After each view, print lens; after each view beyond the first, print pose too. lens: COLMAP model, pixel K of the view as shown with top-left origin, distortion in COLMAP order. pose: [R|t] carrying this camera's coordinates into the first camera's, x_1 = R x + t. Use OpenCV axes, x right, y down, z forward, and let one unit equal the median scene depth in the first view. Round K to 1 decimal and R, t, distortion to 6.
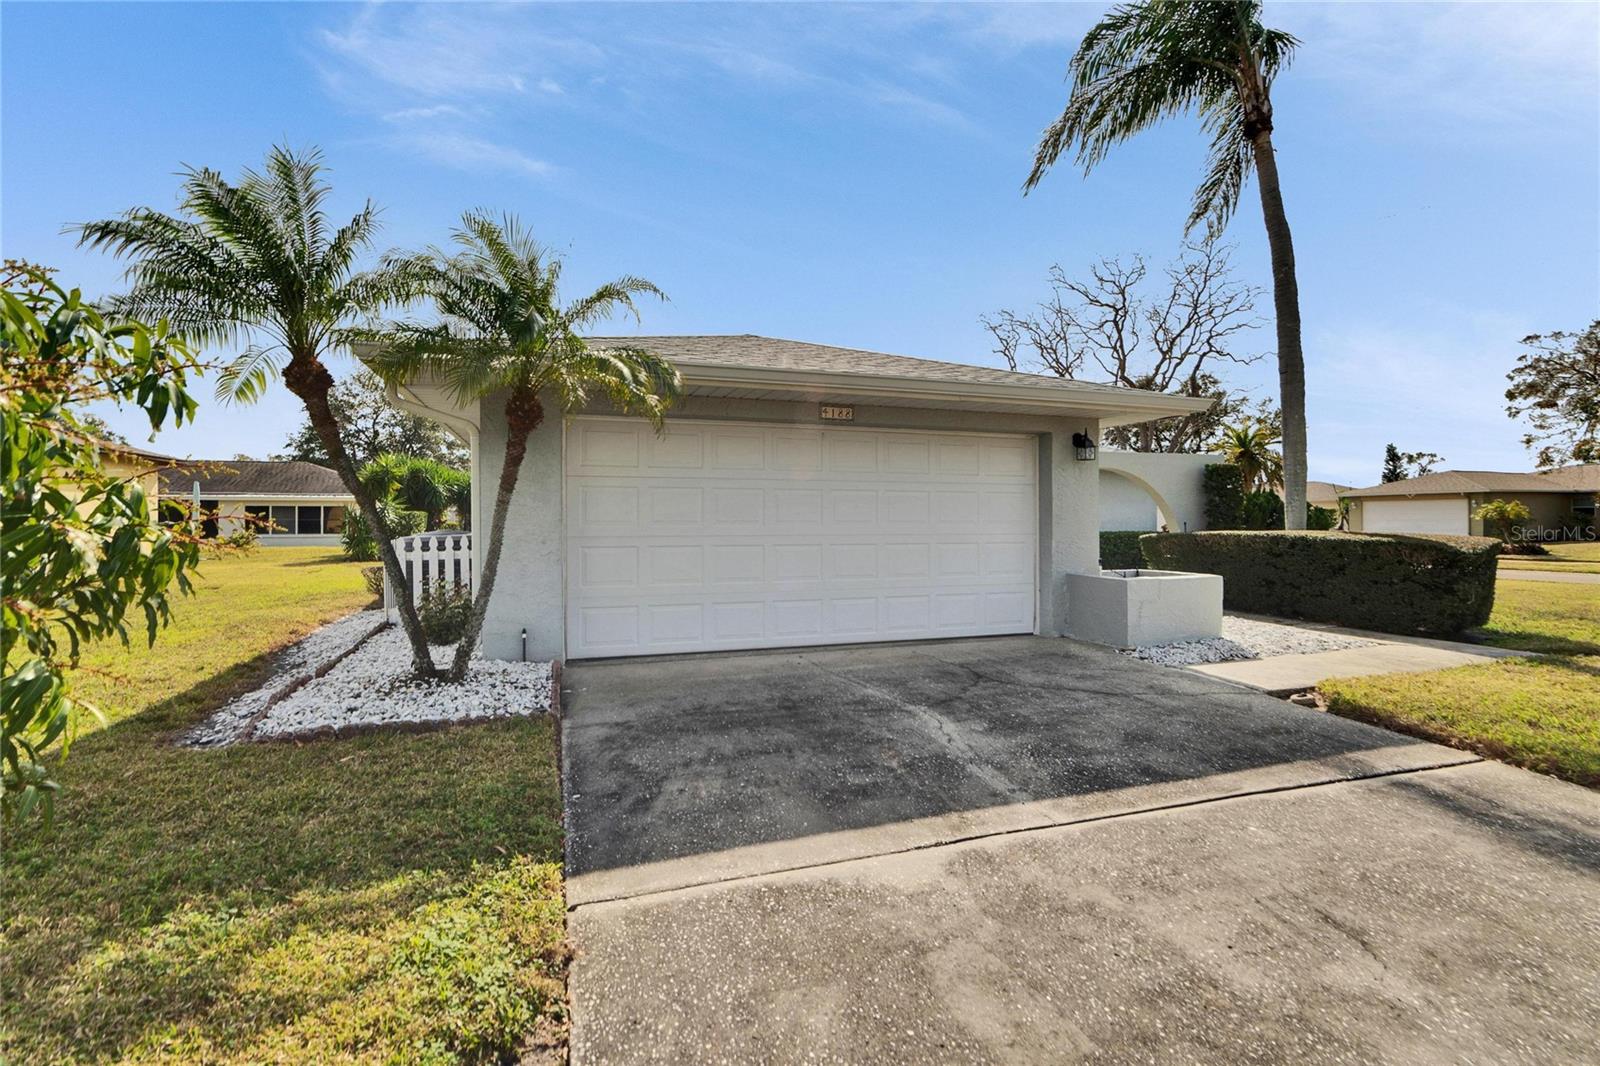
lens RADIAL K [[707.2, 0, 800.2], [0, 707.2, 523.2], [0, 0, 1]] dist [0.001740, 0.000326]
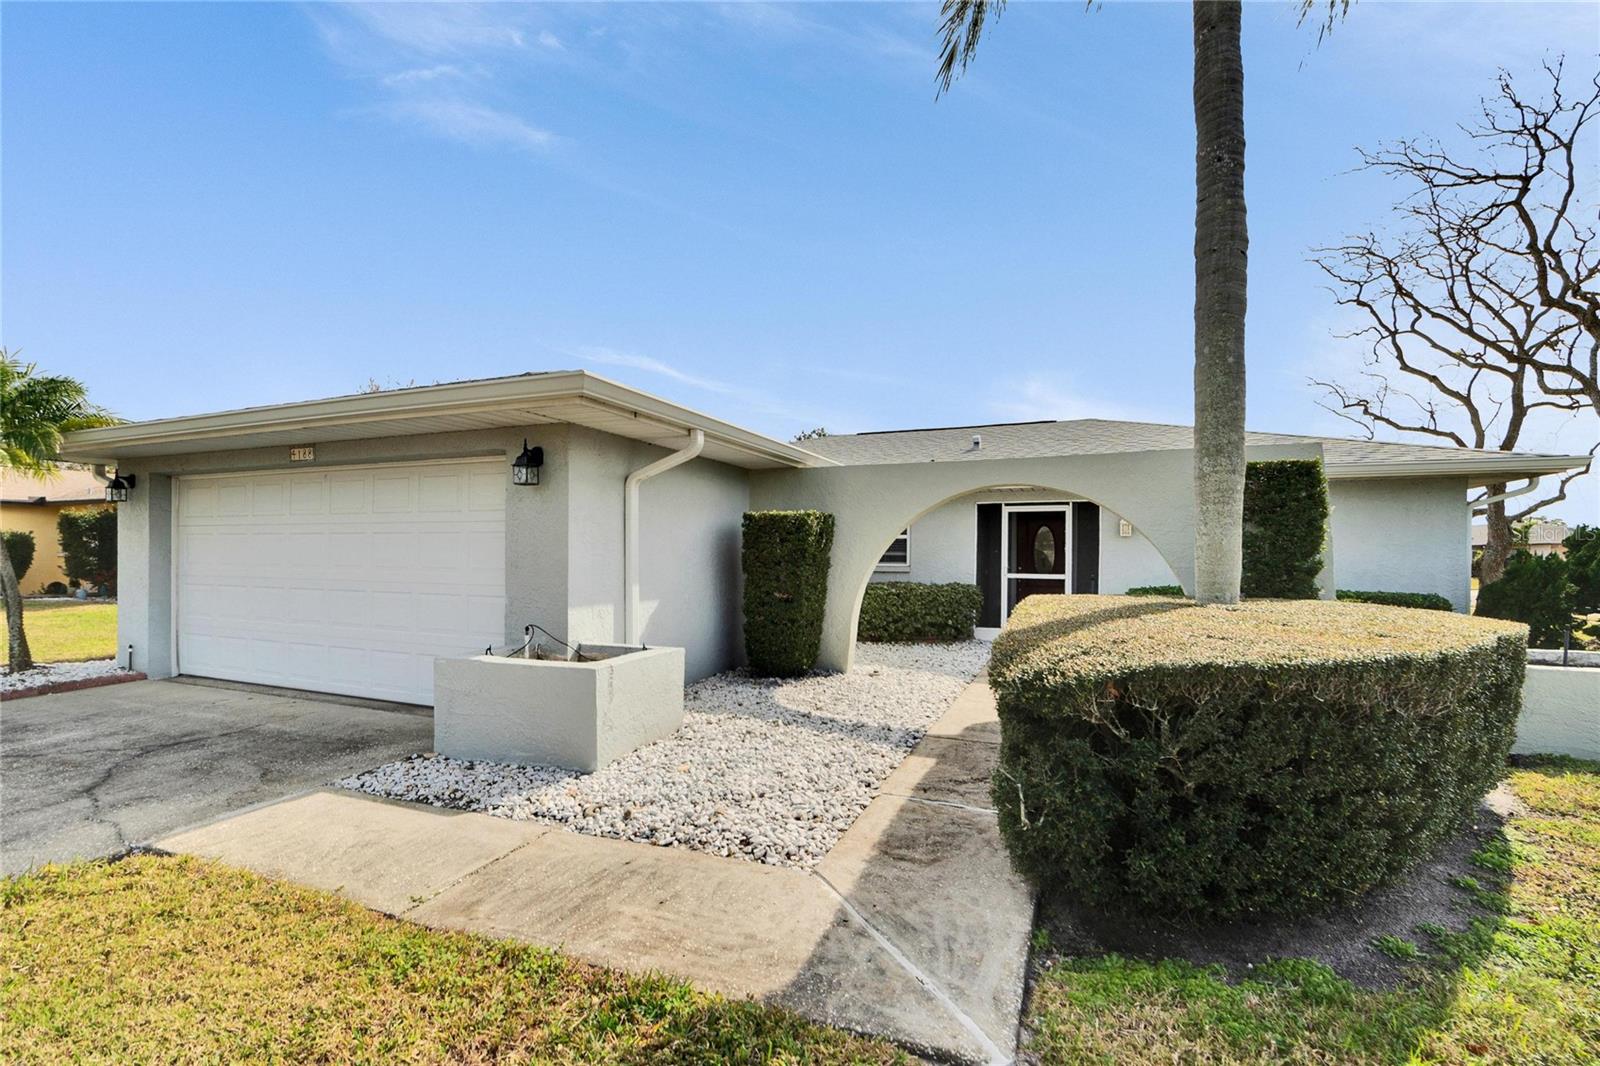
lens RADIAL K [[702.6, 0, 795.0], [0, 702.6, 563.8], [0, 0, 1]] dist [-0.005289, -0.000329]
pose [[0.750659, 0.013481, -0.660552, 1.302149], [-0.010782, 0.999909, 0.008153, -0.022849], [0.660601, 0.001002, 0.750736, 0.790523]]
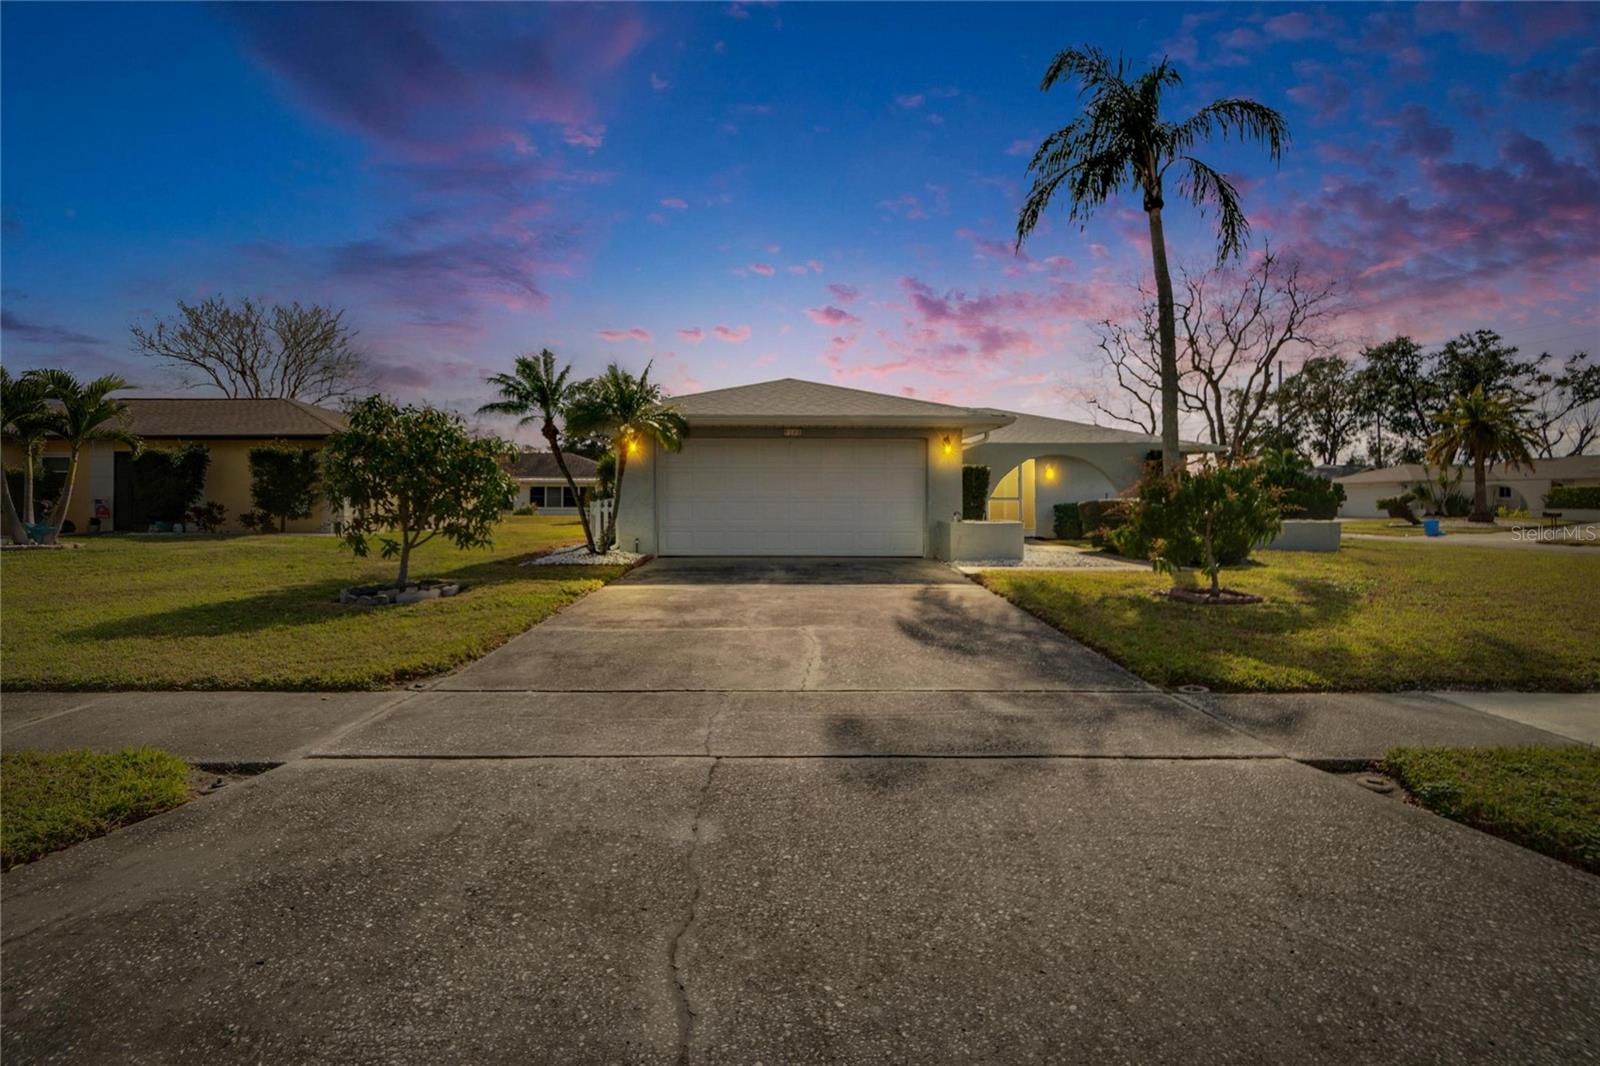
lens RADIAL K [[731.3, 0, 819.8], [0, 731.3, 498.1], [0, 0, 1]] dist [0.002666, 0.000653]
pose [[0.958851, 0.000225, -0.283909, 0.740852], [-0.002908, 0.999955, -0.009029, 0.040999], [0.283894, 0.009483, 0.958809, -0.939350]]
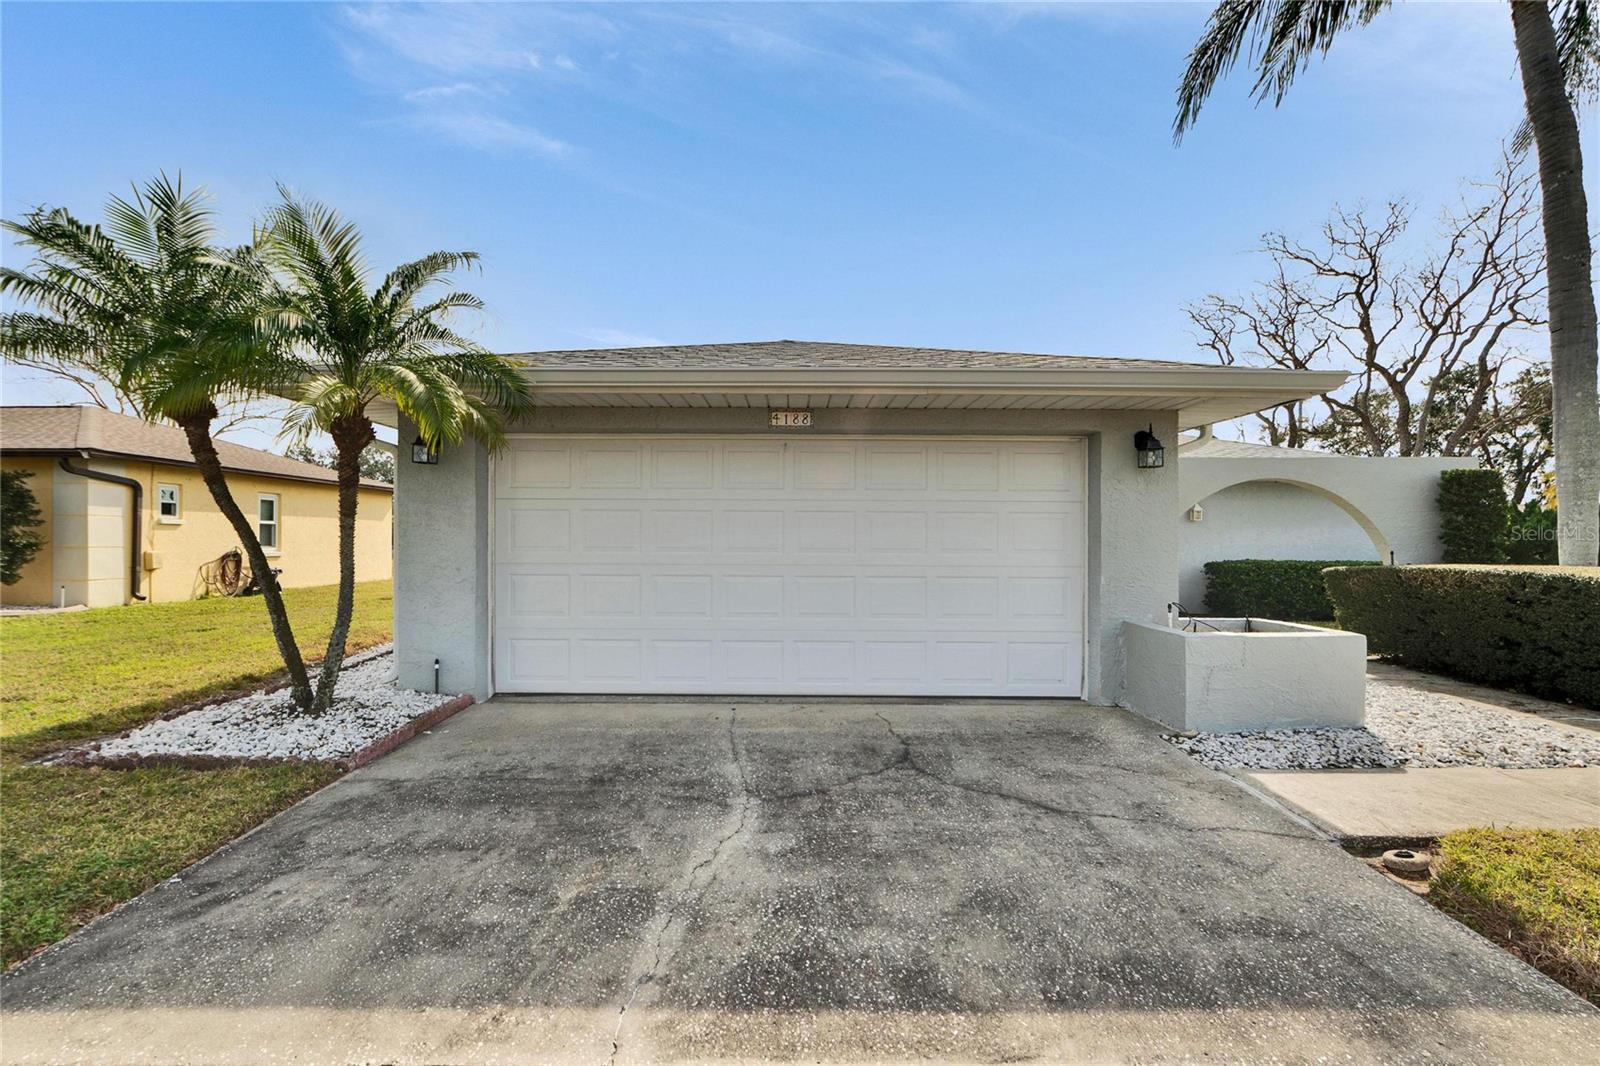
lens RADIAL K [[694.3, 0, 801.2], [0, 694.3, 540.7], [0, 0, 1]] dist [-0.002972, -0.000204]
pose [[0.948040, 0.005059, -0.318112, 0.353102], [-0.006504, 0.999973, -0.003479, -0.010465], [0.318086, 0.005367, 0.948047, 0.248985]]
